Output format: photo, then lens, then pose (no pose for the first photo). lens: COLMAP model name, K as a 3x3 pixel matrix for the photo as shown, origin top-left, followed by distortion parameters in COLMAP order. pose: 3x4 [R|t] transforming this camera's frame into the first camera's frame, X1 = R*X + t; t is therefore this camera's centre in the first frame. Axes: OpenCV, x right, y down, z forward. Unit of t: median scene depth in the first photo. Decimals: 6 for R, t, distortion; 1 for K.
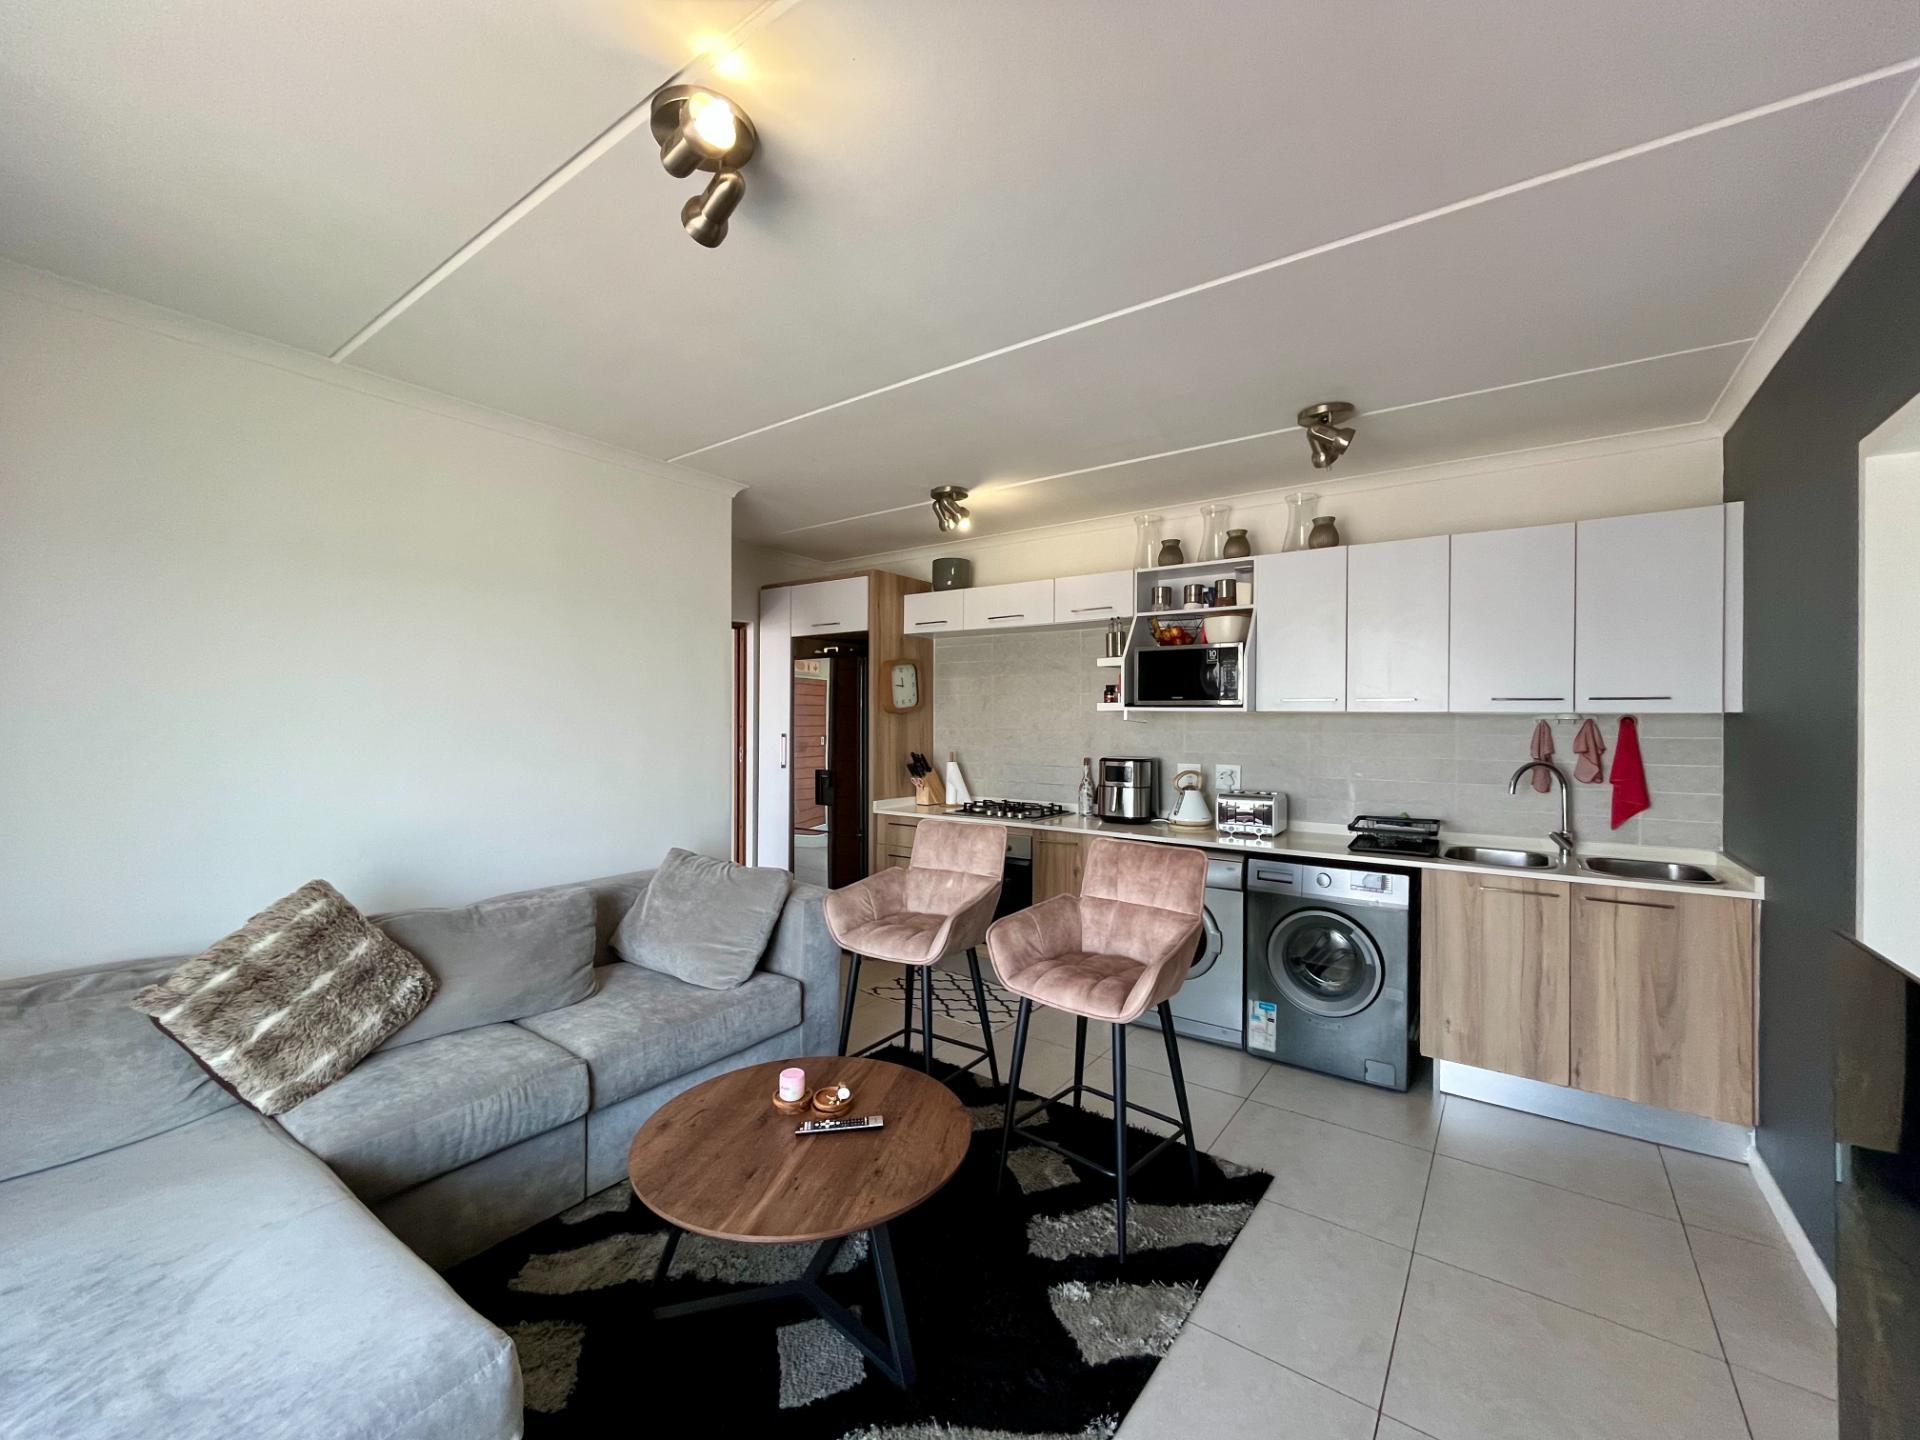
lens RADIAL K [[777.9, 0, 947.9], [0, 777.9, 715.9], [0, 0, 1]] dist [-0.006179, 0.000615]
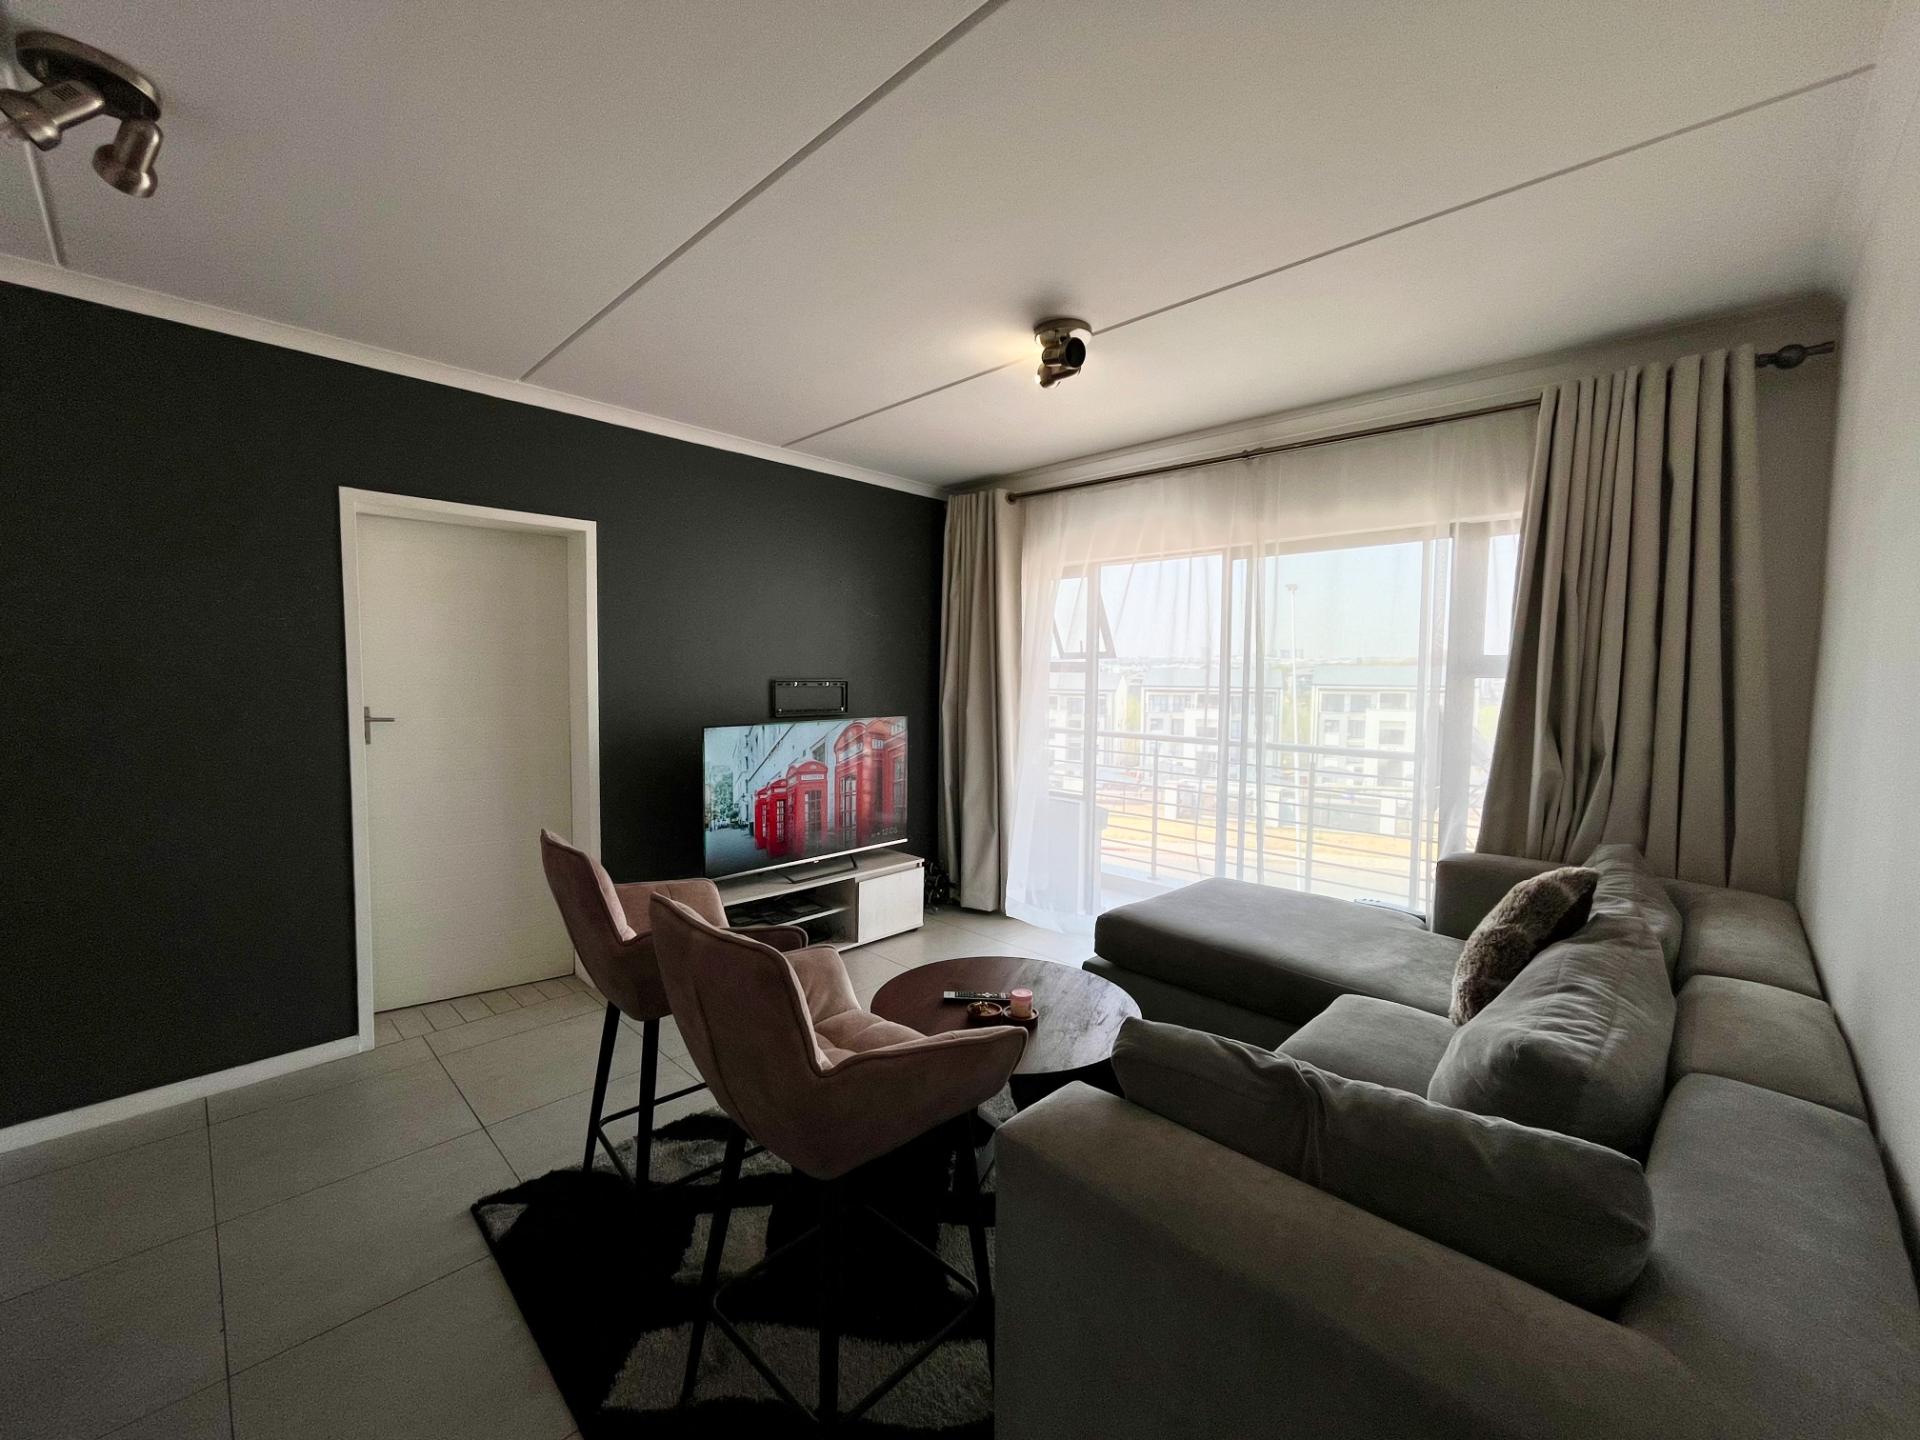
lens RADIAL K [[777.9, 0, 958.4], [0, 777.9, 718.5], [0, 0, 1]] dist [-0.006179, 0.000615]
pose [[-0.990097, -0.022543, 0.138561, -0.160650], [-0.015035, 0.998373, 0.055001, 0.006850], [-0.139576, 0.052374, -0.988825, 1.305856]]
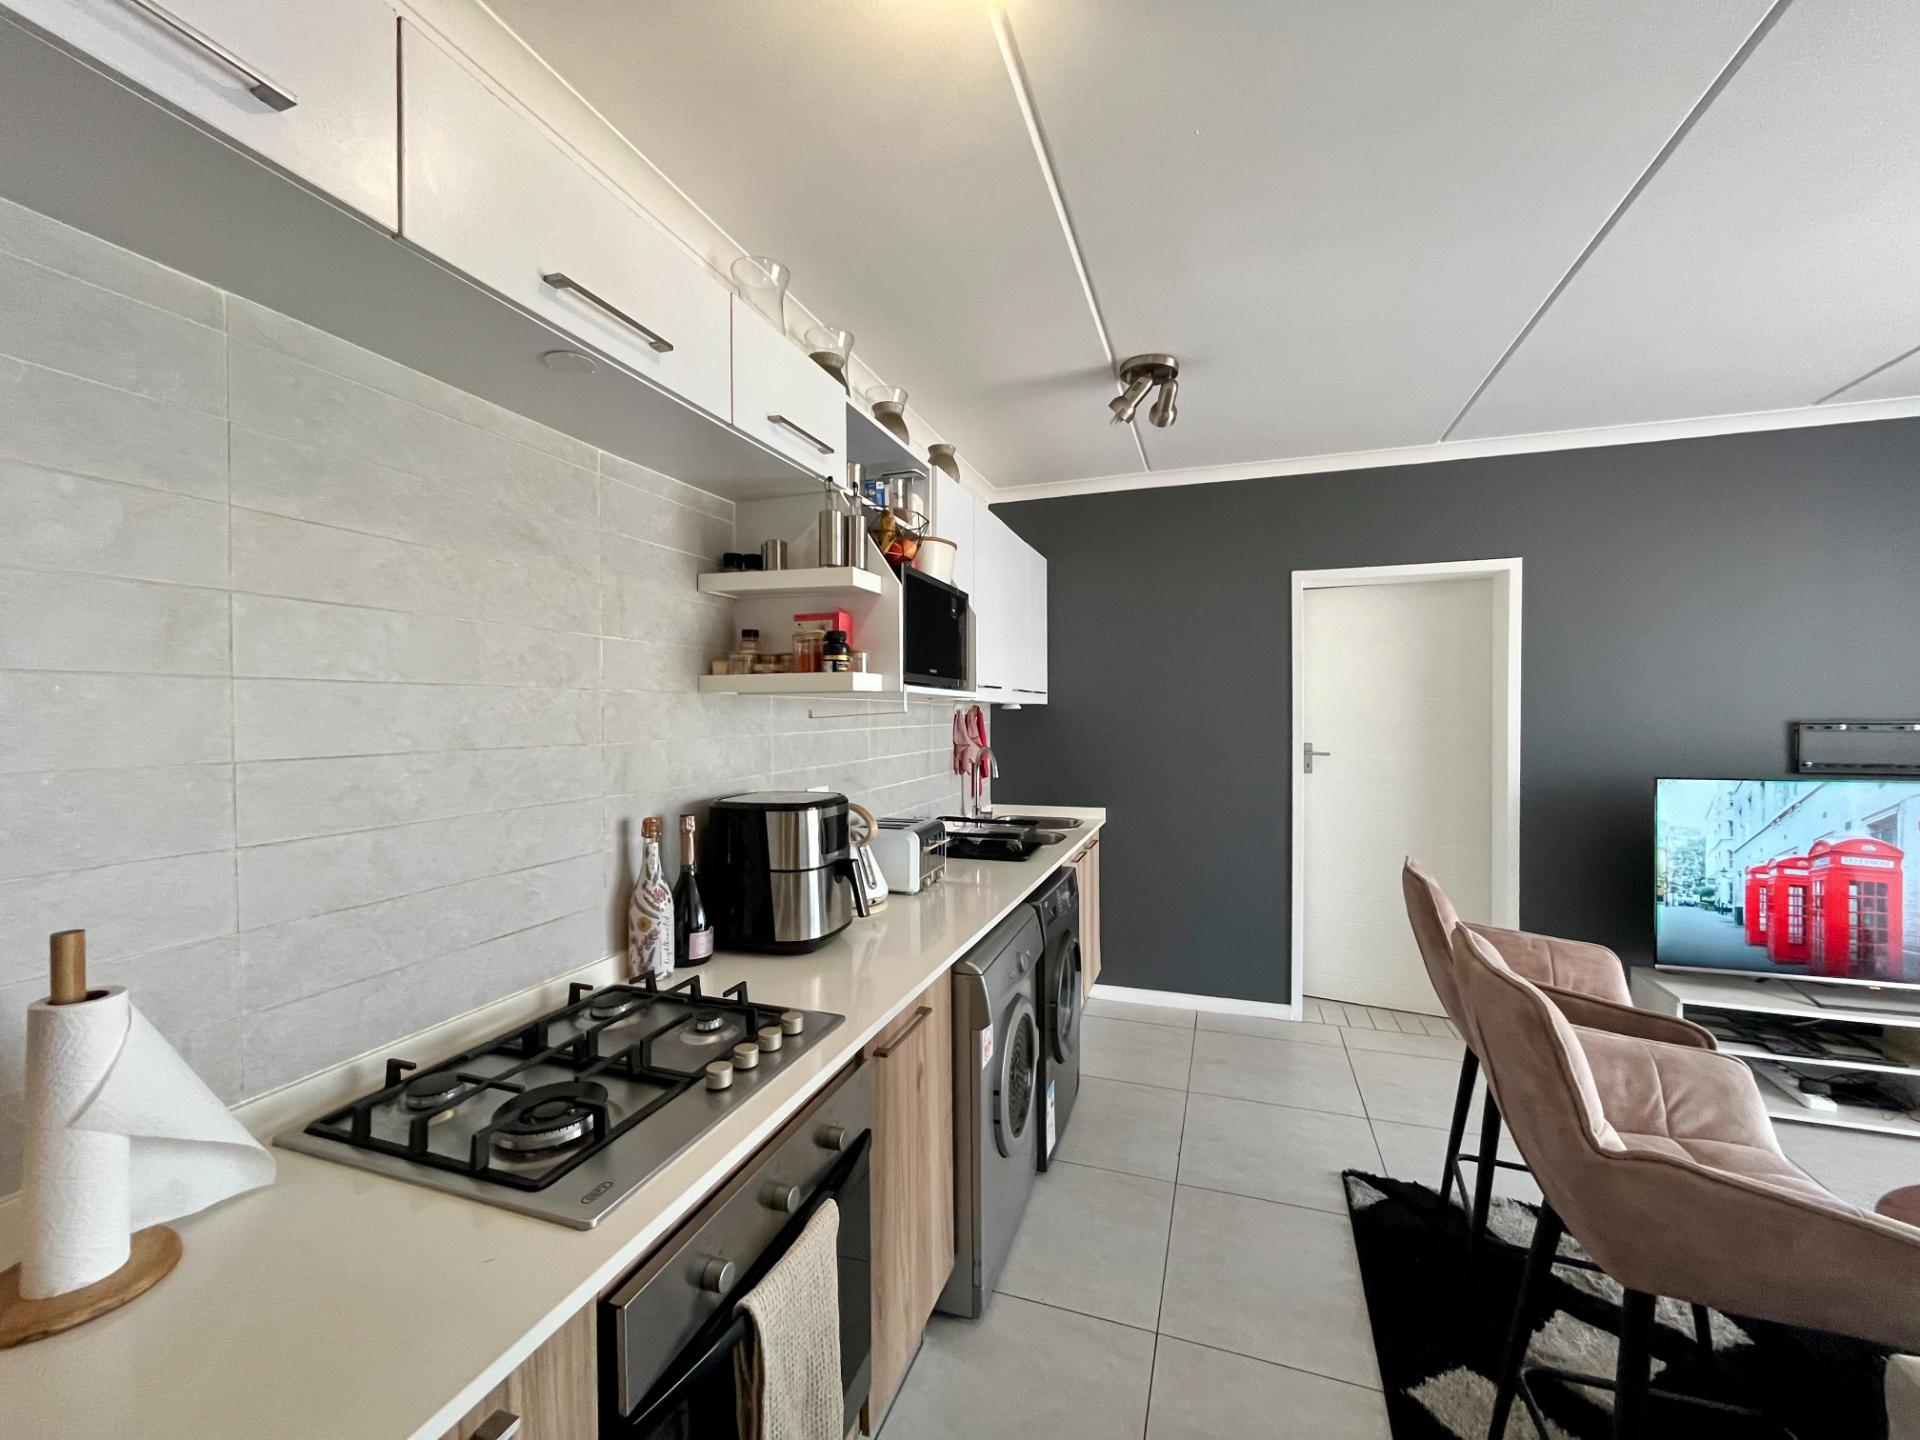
lens RADIAL K [[777.9, 0, 953.6], [0, 777.9, 720.8], [0, 0, 1]] dist [-0.006179, 0.000615]
pose [[-0.291034, -0.016130, 0.956577, -0.280904], [-0.001694, 0.999865, 0.016344, 0.004065], [-0.956711, 0.003136, -0.291022, 1.325829]]
